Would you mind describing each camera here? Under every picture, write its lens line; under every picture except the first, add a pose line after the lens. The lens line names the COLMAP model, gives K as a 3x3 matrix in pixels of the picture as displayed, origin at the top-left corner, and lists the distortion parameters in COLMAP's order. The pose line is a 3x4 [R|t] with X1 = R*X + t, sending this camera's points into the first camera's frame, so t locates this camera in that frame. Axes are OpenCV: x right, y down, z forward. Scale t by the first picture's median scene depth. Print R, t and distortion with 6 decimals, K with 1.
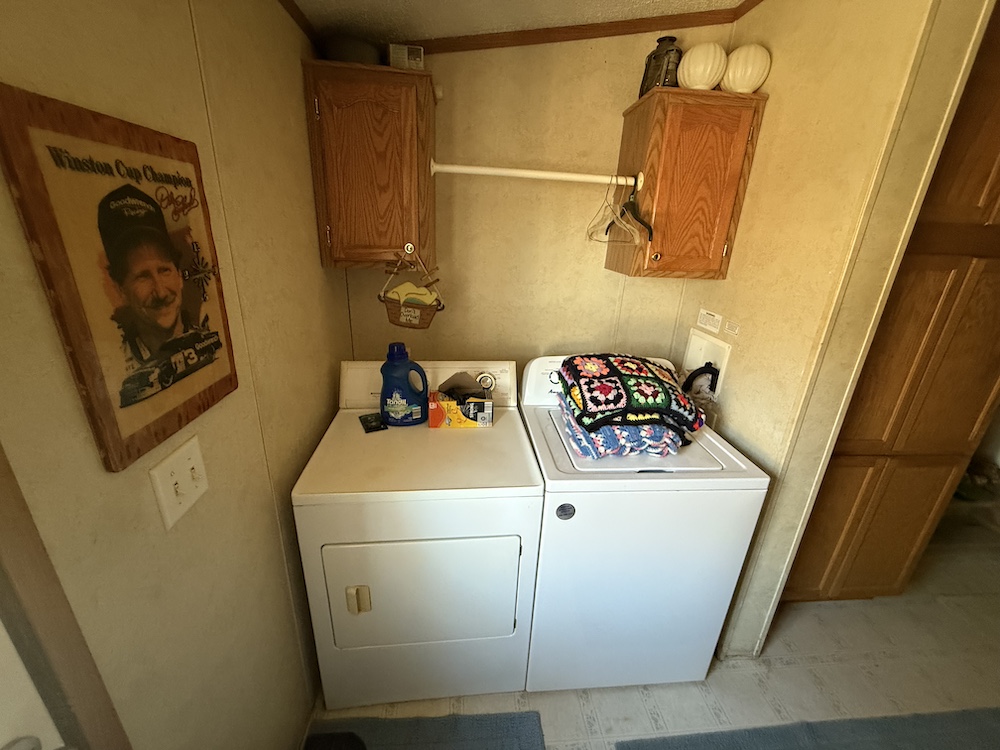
lens RADIAL K [[396.2, 0, 499.2], [0, 396.2, 371.6], [0, 0, 1]] dist [0.000546, -0.000061]
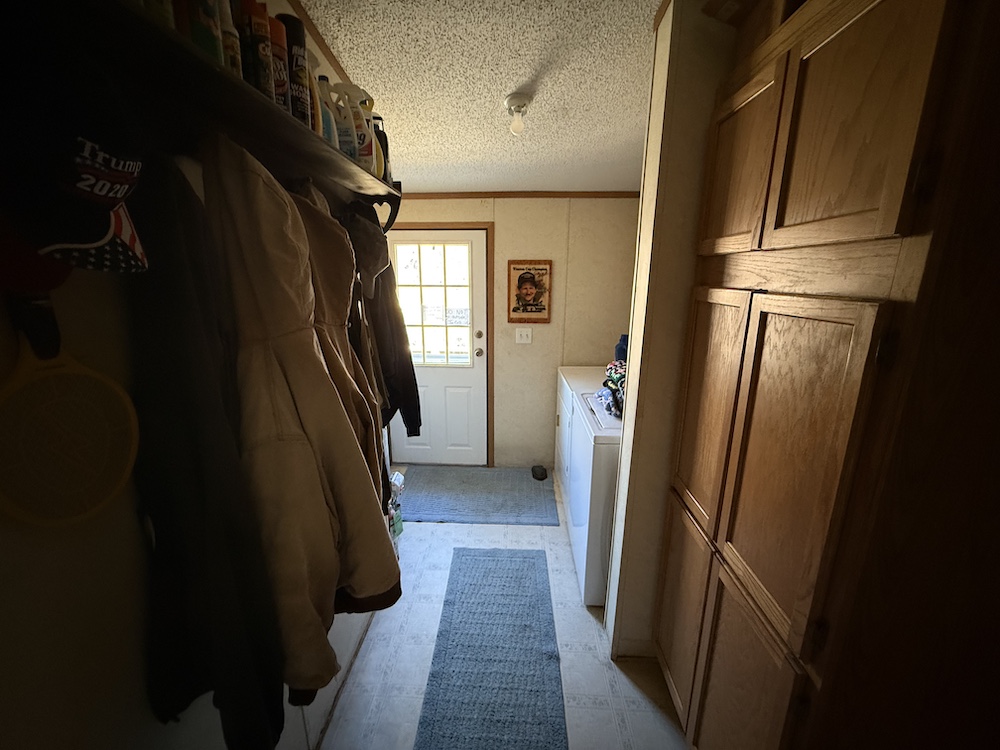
lens RADIAL K [[396.2, 0, 499.2], [0, 396.2, 371.6], [0, 0, 1]] dist [0.000546, -0.000061]
pose [[-0.131739, 0.188793, -0.973140, 3.788337], [-0.343281, 0.912264, 0.223454, -0.261745], [0.929948, 0.363498, -0.055372, 1.208694]]
